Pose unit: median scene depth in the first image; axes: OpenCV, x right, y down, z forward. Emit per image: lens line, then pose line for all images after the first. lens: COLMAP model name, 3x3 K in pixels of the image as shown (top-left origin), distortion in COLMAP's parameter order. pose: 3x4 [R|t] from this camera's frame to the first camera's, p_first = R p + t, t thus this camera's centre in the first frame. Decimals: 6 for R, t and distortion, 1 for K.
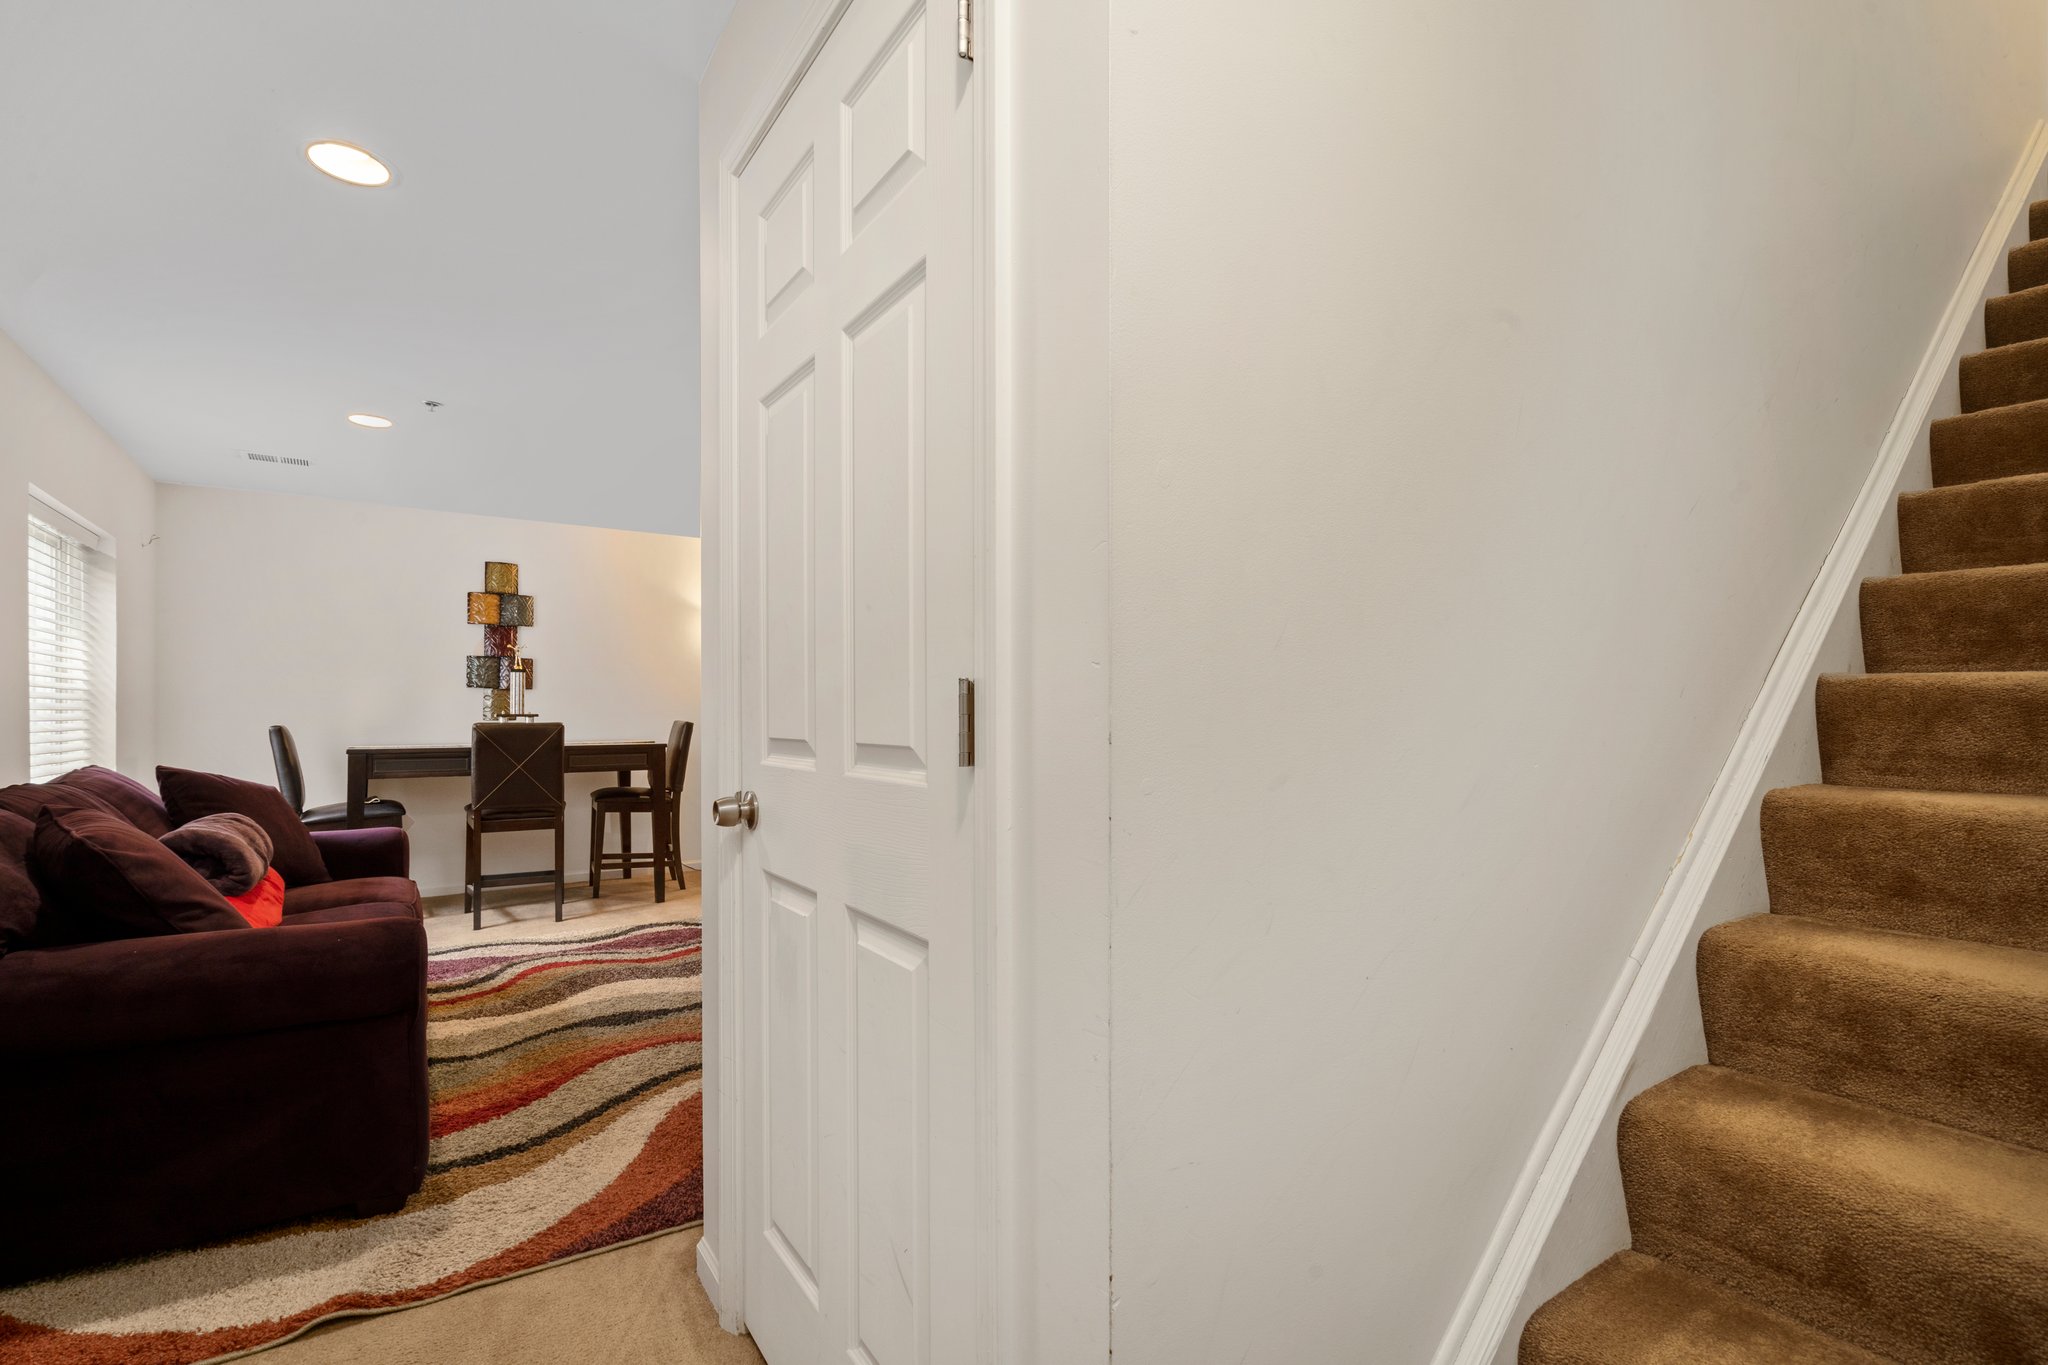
lens RADIAL K [[934.8, 0, 1028.6], [0, 934.8, 690.3], [0, 0, 1]] dist [-0.008401, 0.003161]
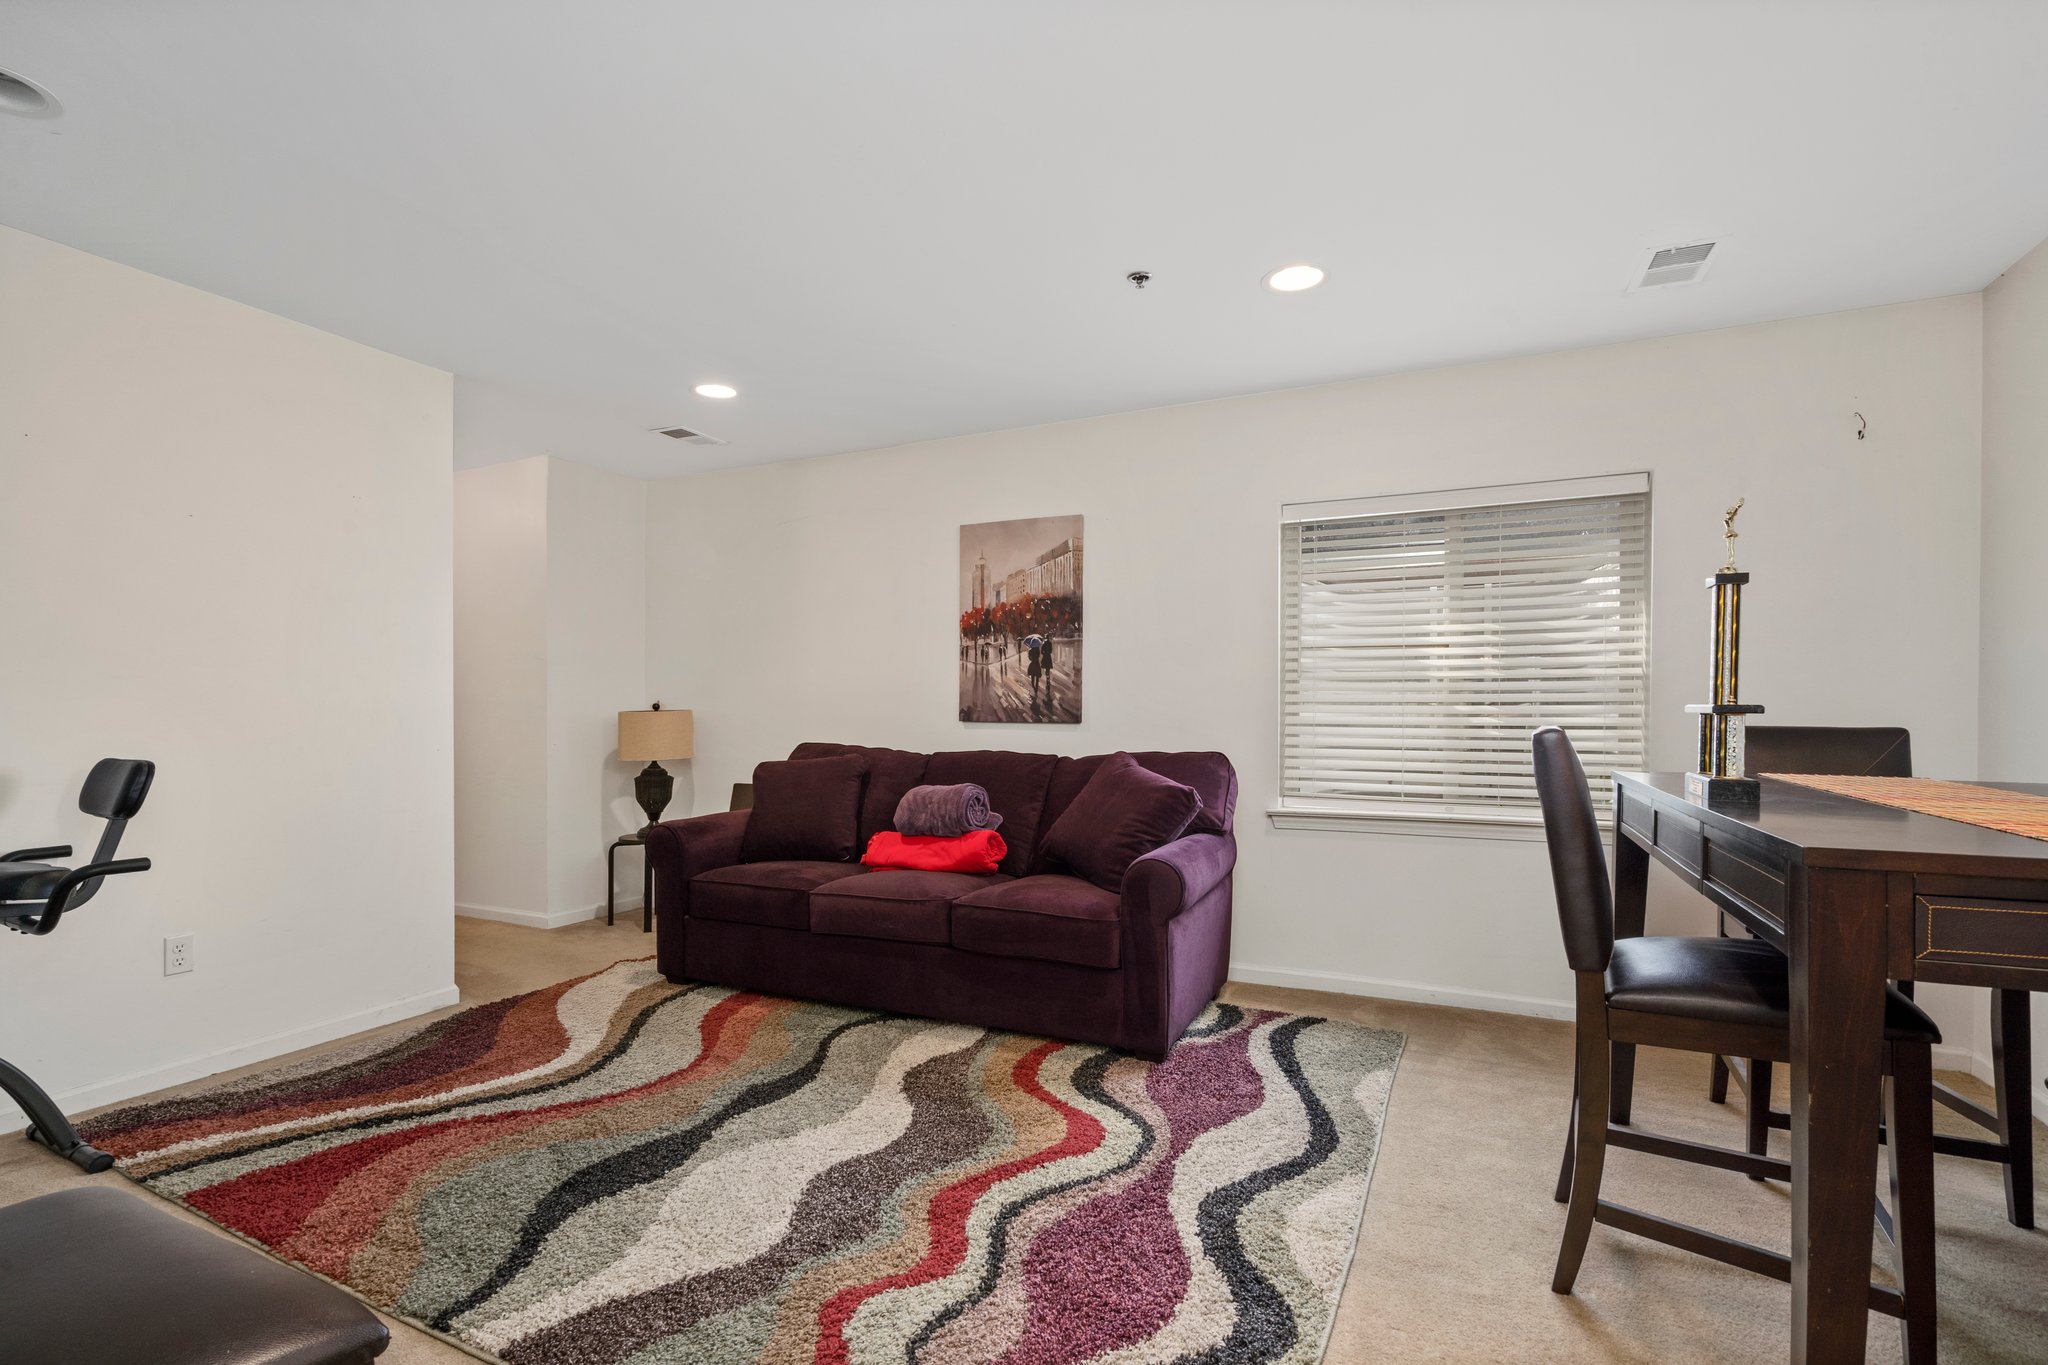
lens RADIAL K [[934.8, 0, 1009.3], [0, 934.8, 725.9], [0, 0, 1]] dist [-0.008401, 0.003161]
pose [[-0.868419, 0.008653, -0.495755, -0.174244], [0.012284, 0.999916, -0.004066, 0.037861], [0.495678, -0.009621, -0.868453, 1.427952]]
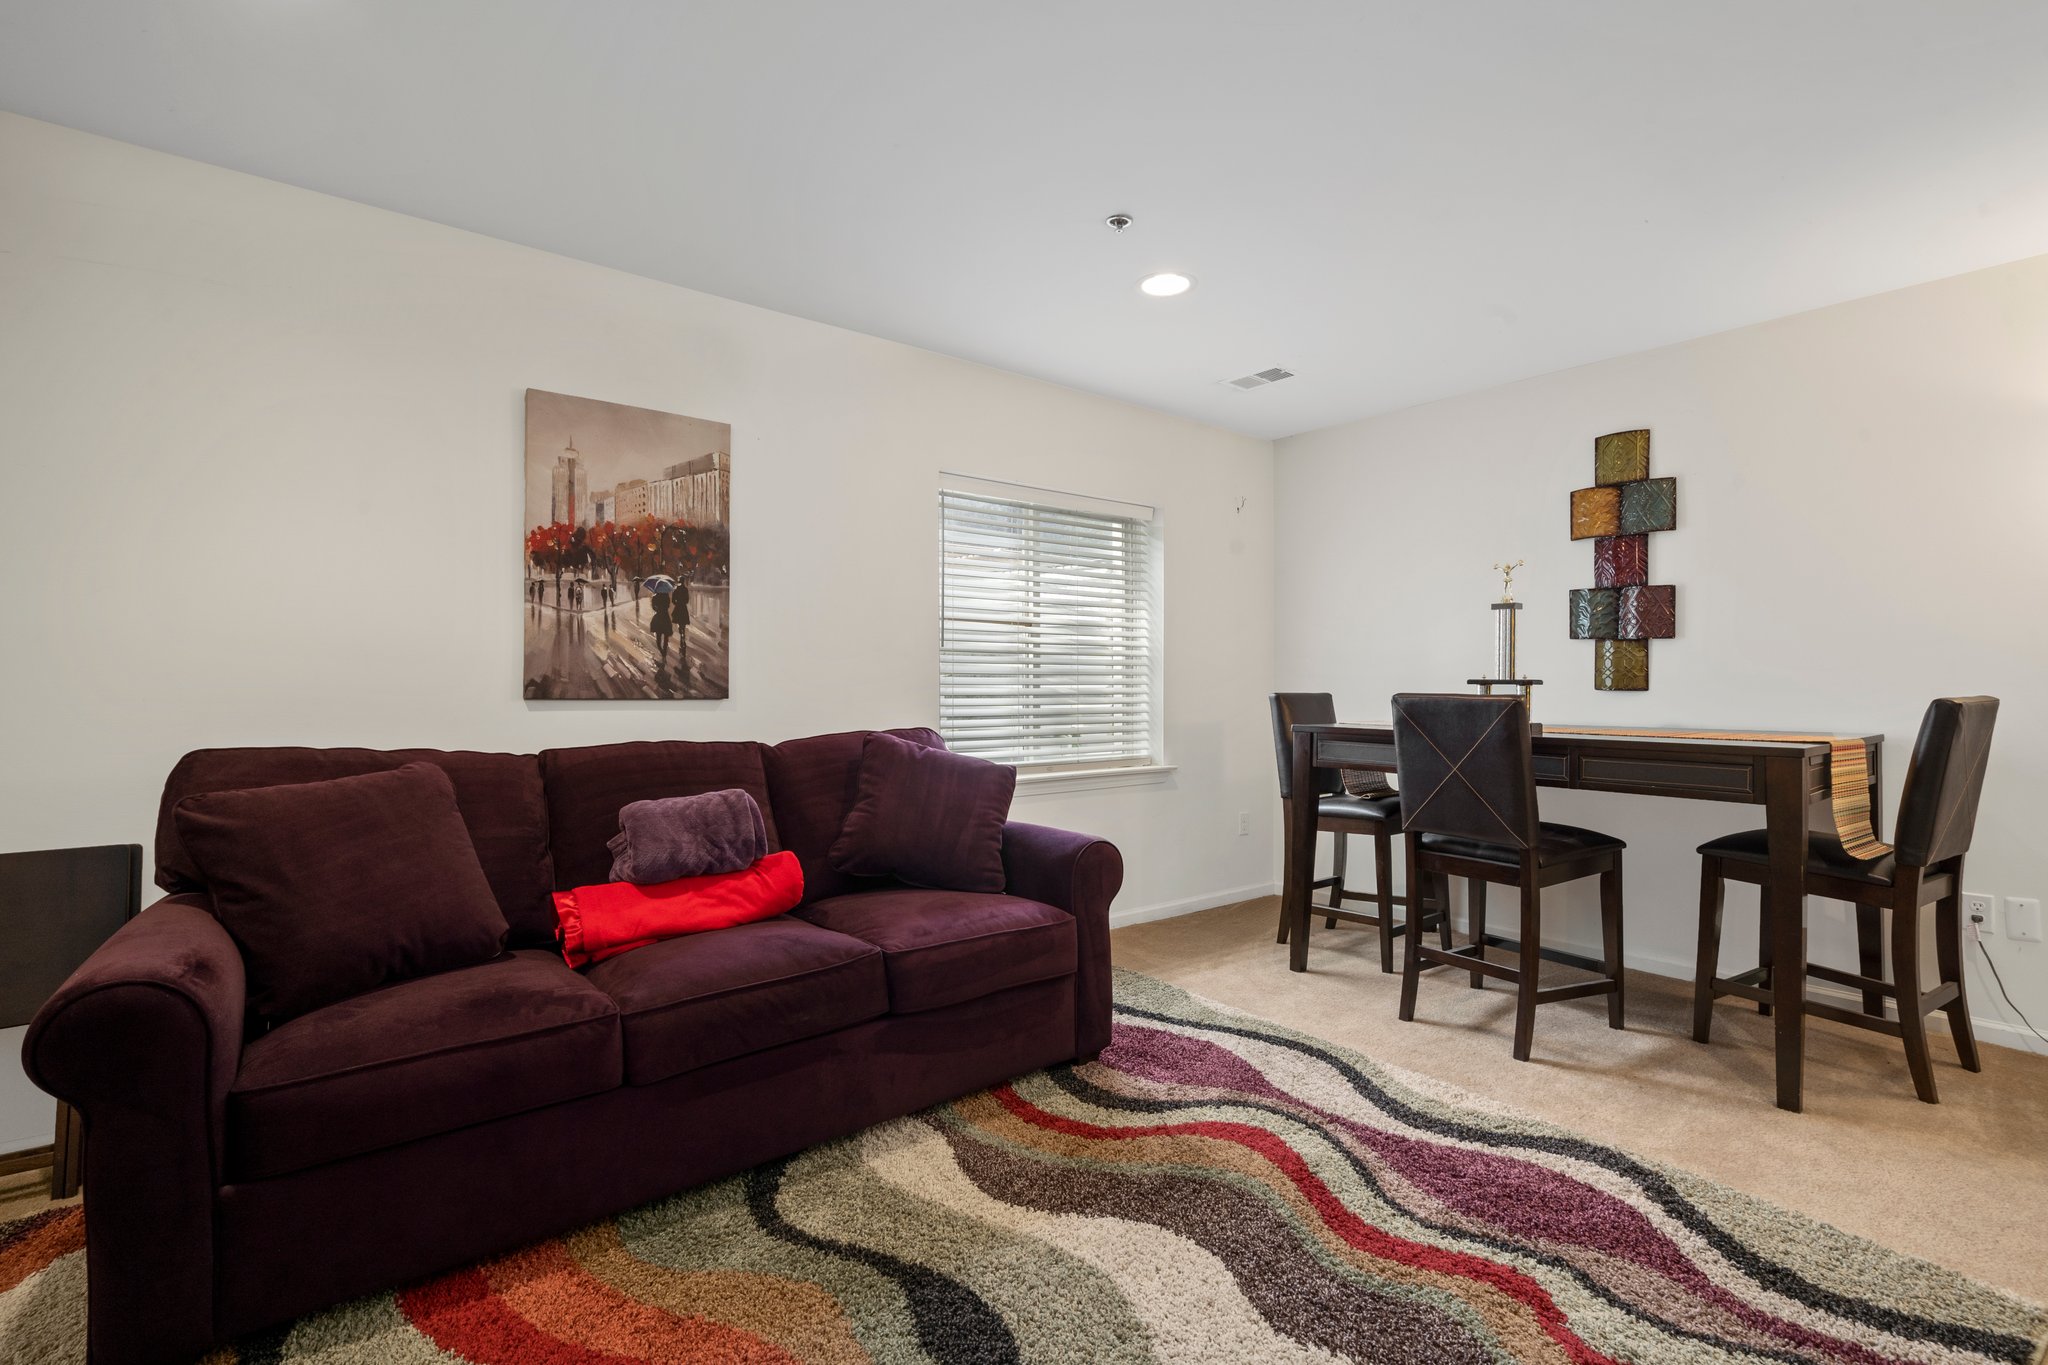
lens RADIAL K [[934.8, 0, 1024.3], [0, 934.8, 678.4], [0, 0, 1]] dist [-0.008401, 0.003161]
pose [[0.062435, -0.002916, -0.998045, 0.027938], [0.023673, 0.999719, -0.001440, 0.022460], [0.997768, -0.023537, 0.062486, 0.806060]]
